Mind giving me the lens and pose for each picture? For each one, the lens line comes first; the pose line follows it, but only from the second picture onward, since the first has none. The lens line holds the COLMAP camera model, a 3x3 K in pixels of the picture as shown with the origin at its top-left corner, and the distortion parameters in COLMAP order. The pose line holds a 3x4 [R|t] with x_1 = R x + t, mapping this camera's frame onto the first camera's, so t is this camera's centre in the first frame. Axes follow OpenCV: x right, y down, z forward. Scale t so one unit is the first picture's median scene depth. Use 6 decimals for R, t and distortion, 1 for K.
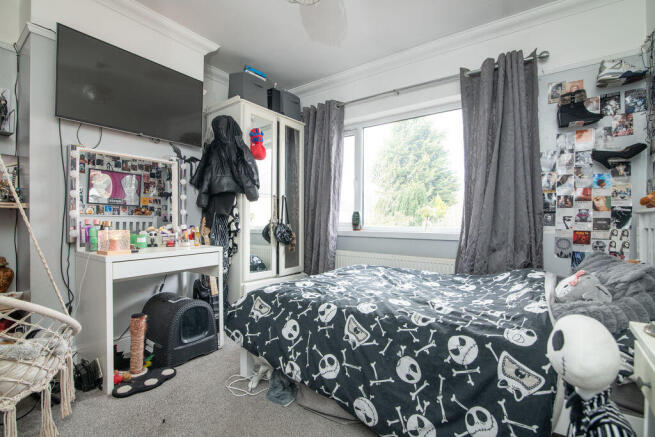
lens RADIAL K [[297.3, 0, 331.1], [0, 297.3, 217.7], [0, 0, 1]] dist [-0.017803, 0.000177]
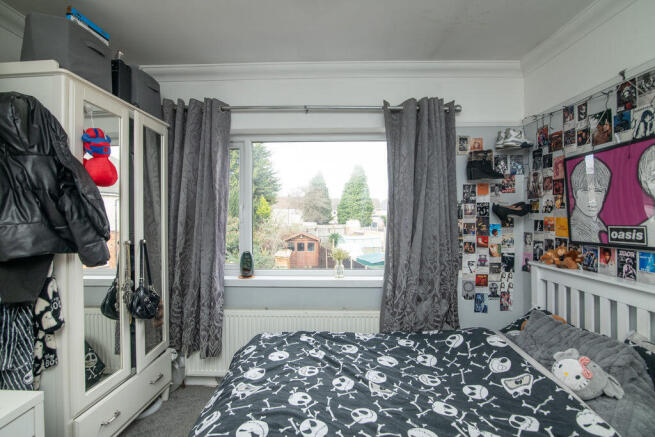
lens RADIAL K [[297.3, 0, 331.1], [0, 297.3, 217.7], [0, 0, 1]] dist [-0.017803, 0.000177]
pose [[0.831029, -0.003883, 0.556215, -0.204279], [-0.000886, 0.999965, 0.008305, -0.148540], [-0.556228, -0.007395, 0.830997, 0.318413]]
